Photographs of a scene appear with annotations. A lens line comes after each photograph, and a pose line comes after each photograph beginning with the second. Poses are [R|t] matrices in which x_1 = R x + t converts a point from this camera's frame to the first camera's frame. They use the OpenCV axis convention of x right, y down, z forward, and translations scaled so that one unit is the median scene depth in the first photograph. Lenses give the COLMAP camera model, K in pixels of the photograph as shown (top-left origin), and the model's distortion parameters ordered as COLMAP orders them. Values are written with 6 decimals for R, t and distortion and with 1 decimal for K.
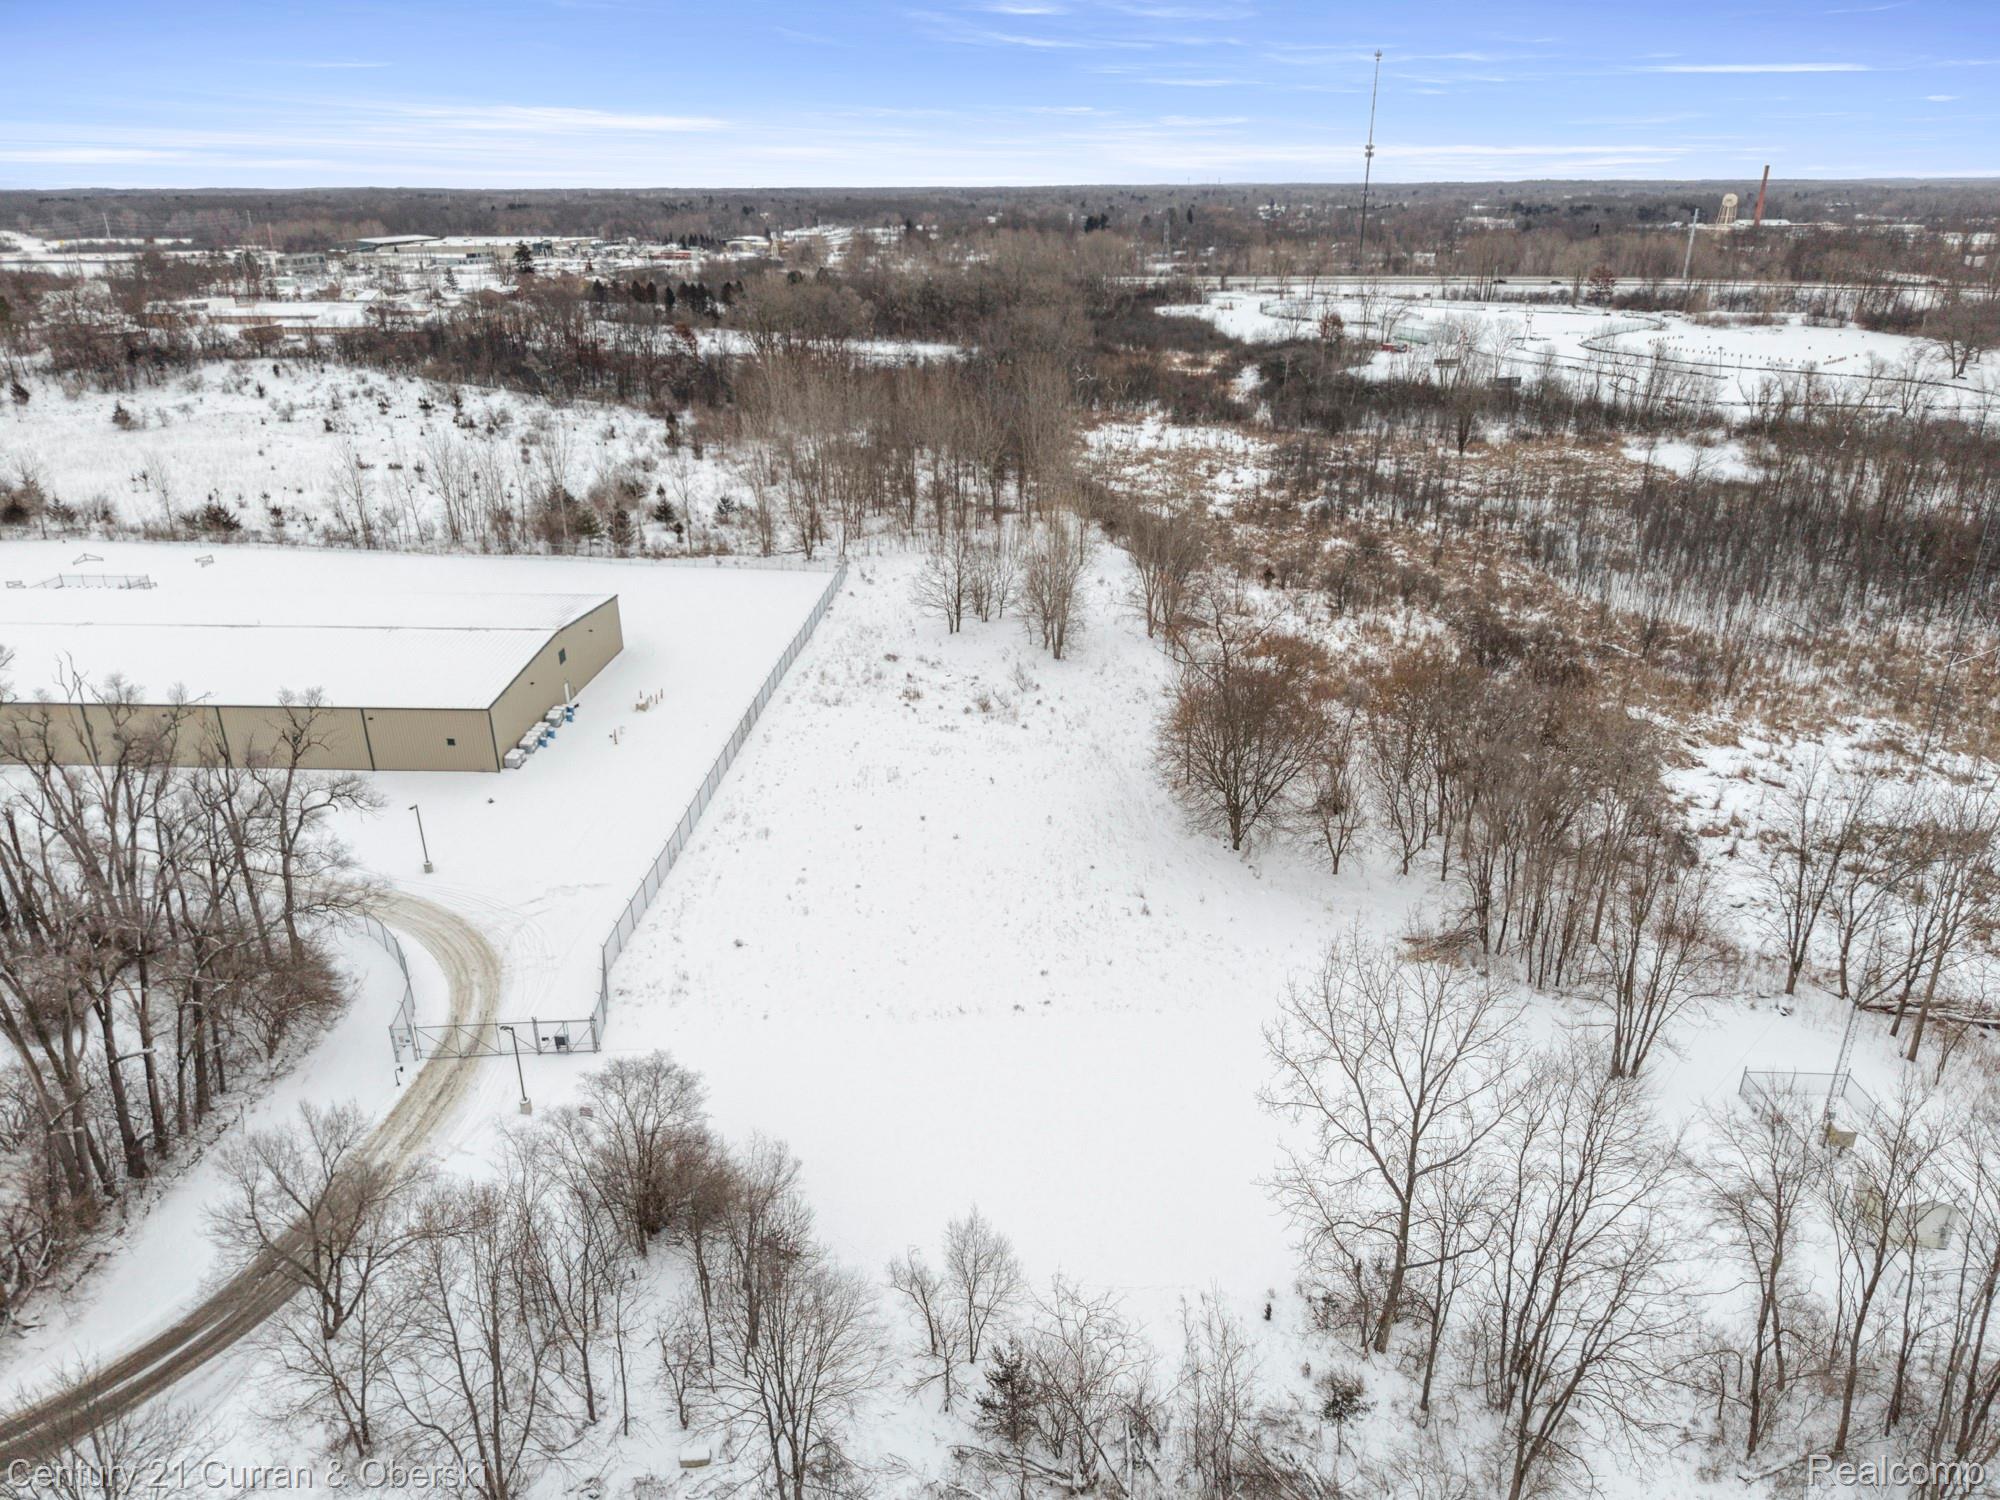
lens RADIAL K [[1333.7, 0, 1004.7], [0, 1333.7, 742.4], [0, 0, 1]] dist [0.011137, -0.016348]
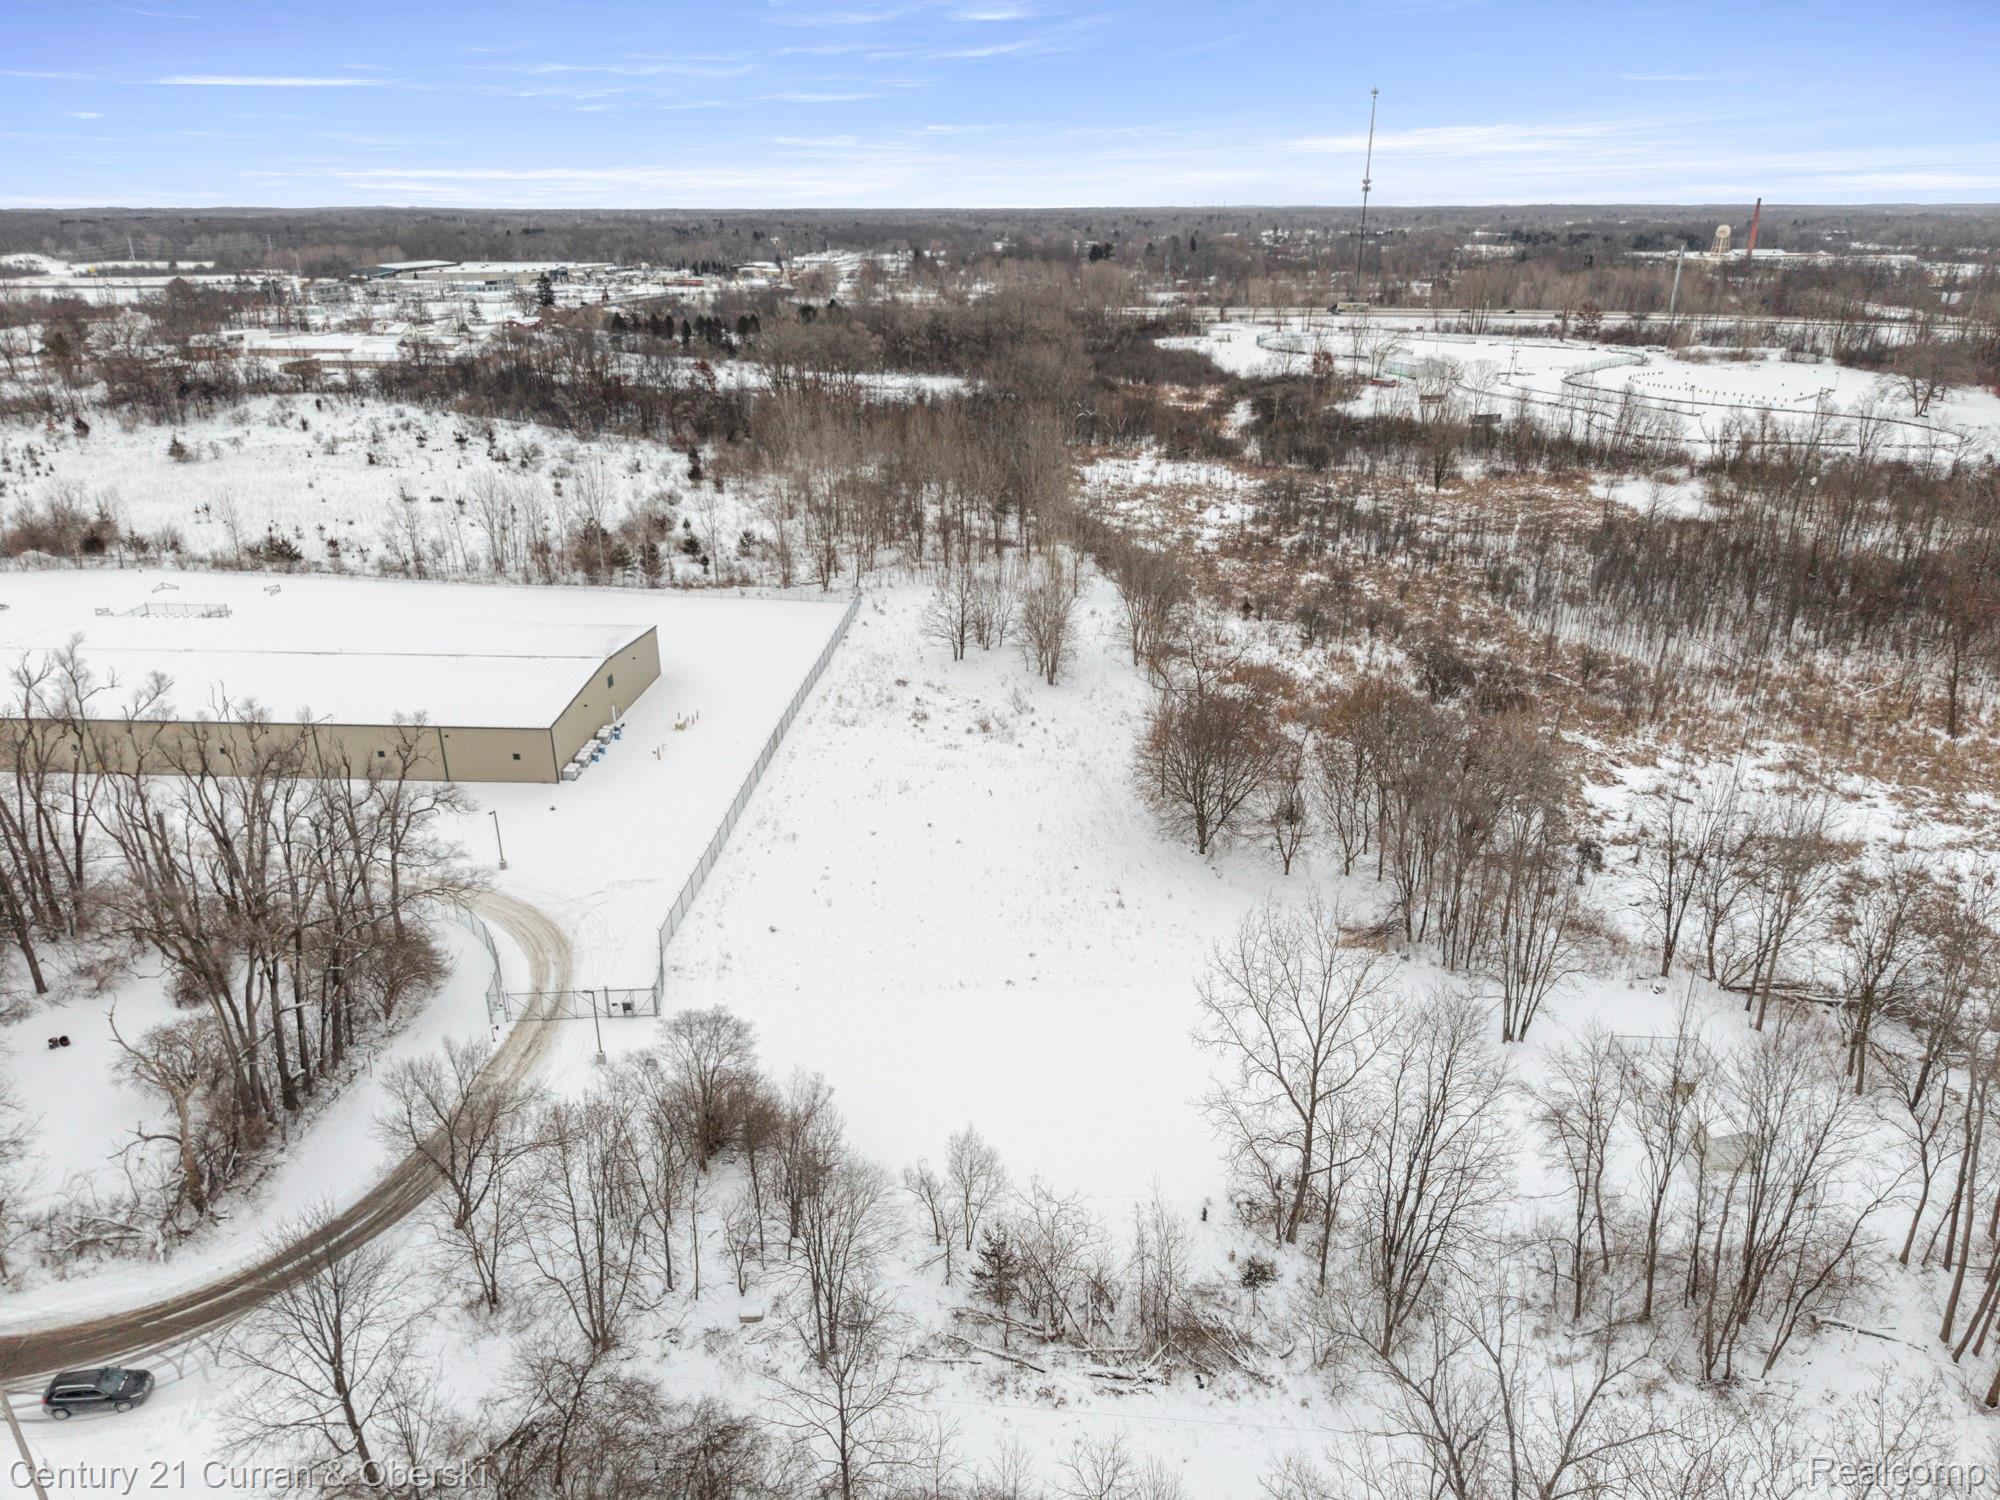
lens RADIAL K [[1333.7, 0, 1002.4], [0, 1333.7, 753.3], [0, 0, 1]] dist [0.011137, -0.016348]
pose [[0.999973, 0.005075, -0.005232, 0.004411], [-0.005102, 0.999974, -0.005126, 0.000326], [0.005205, 0.005153, 0.999973, -0.095187]]
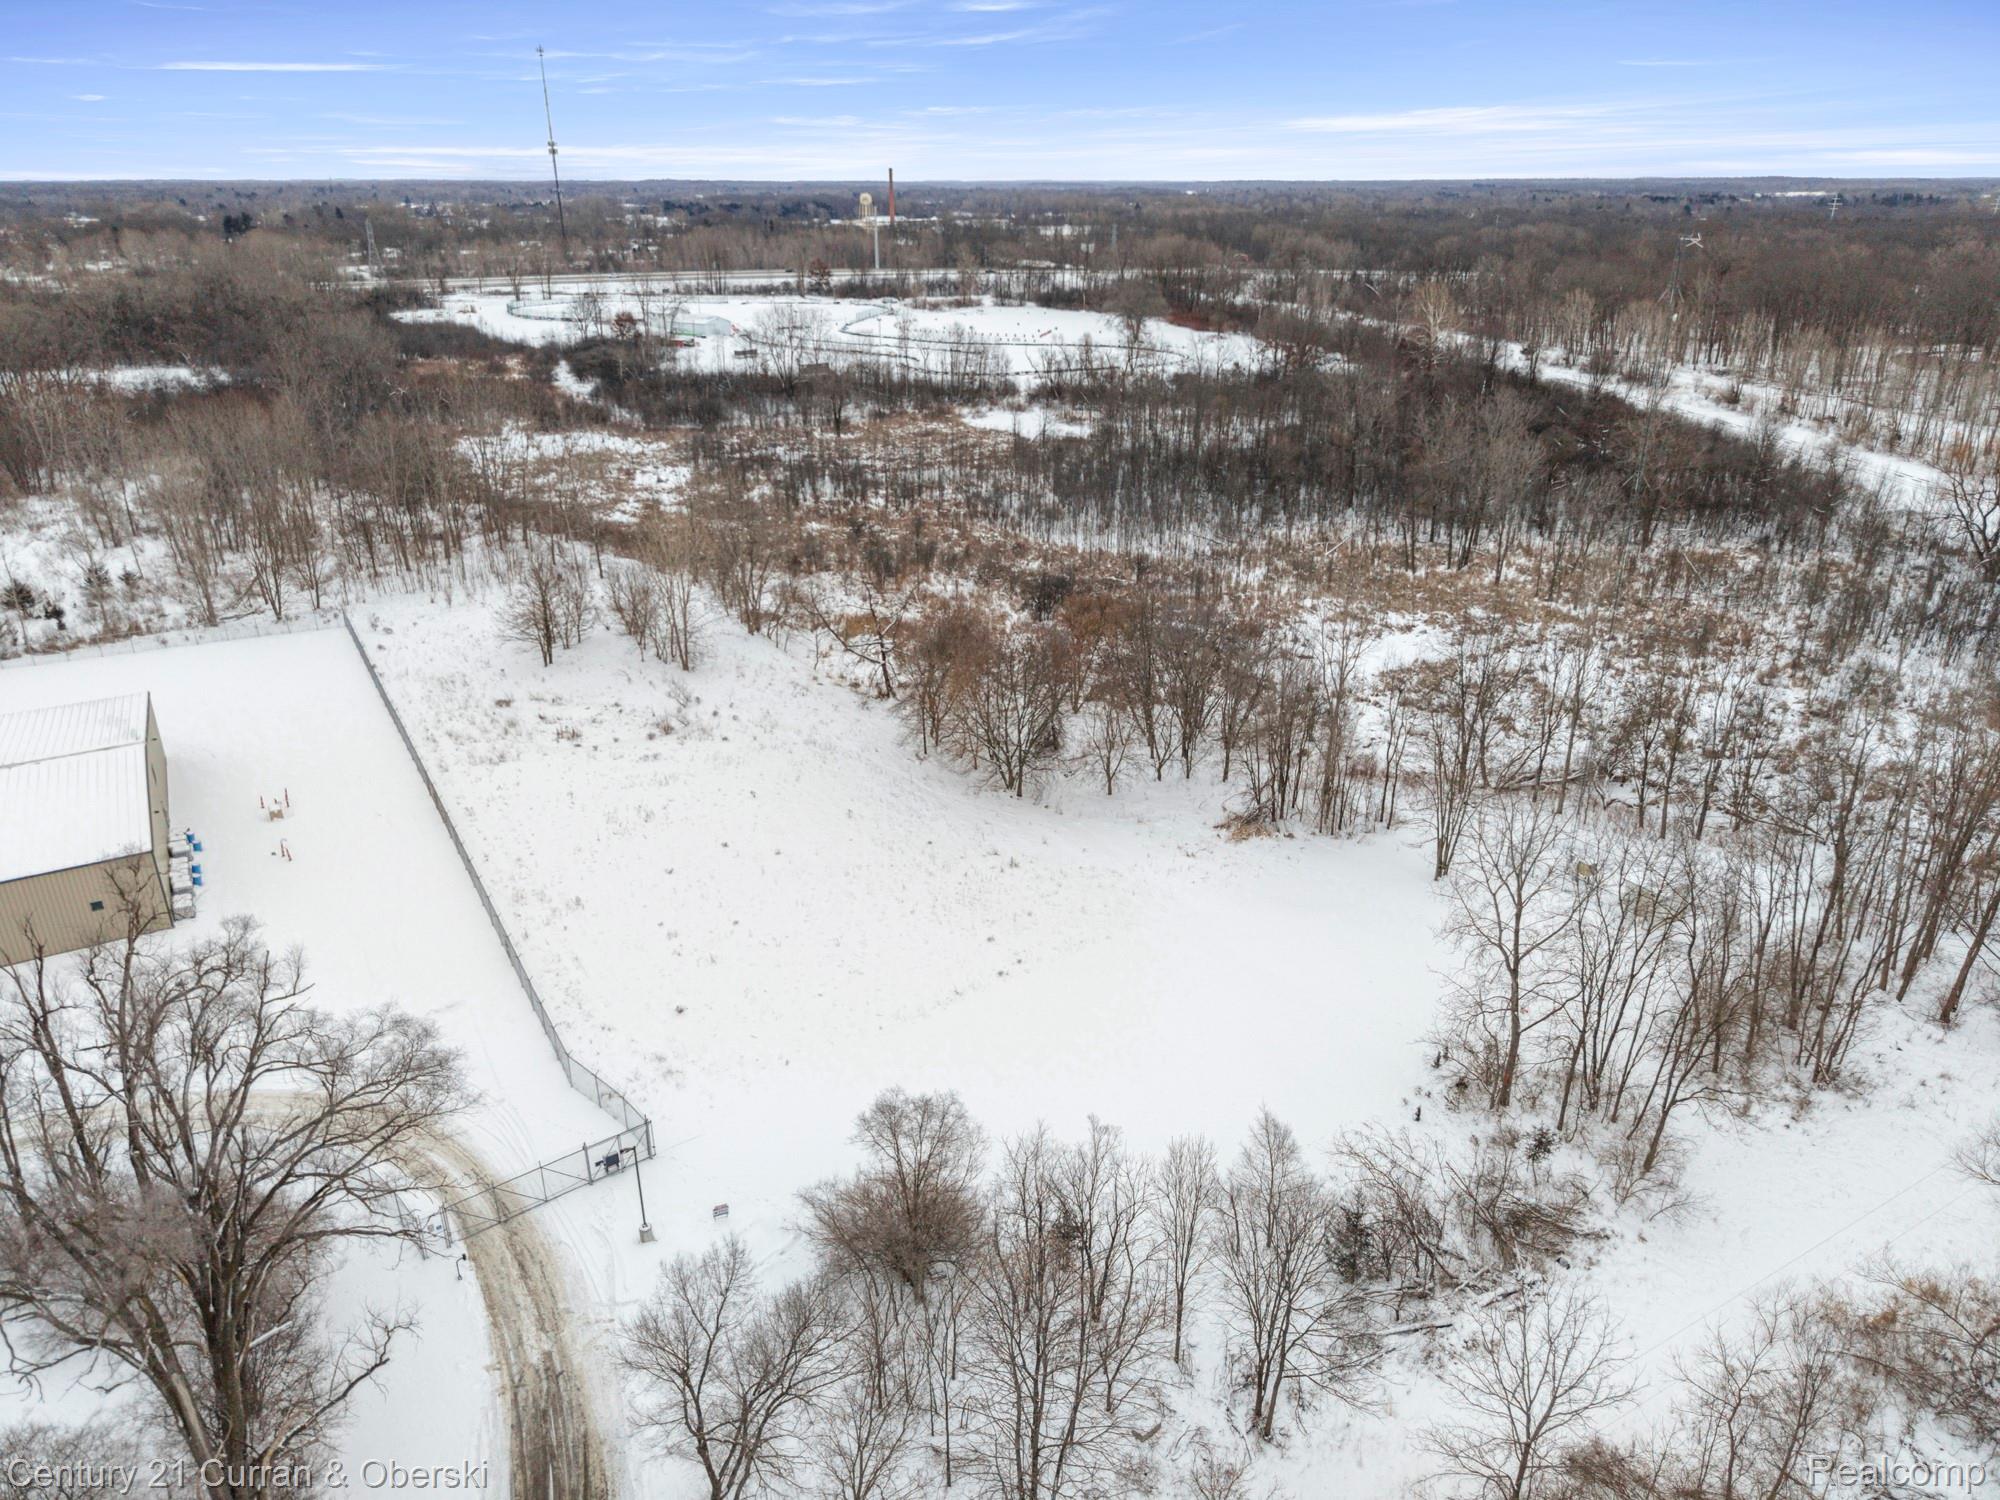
lens RADIAL K [[1333.7, 0, 992.6], [0, 1333.7, 746.8], [0, 0, 1]] dist [0.011137, -0.016348]
pose [[0.828702, -0.210715, 0.518509, -0.250338], [0.208608, 0.975955, 0.063209, -0.020653], [-0.519361, 0.055784, 0.852732, 0.054398]]
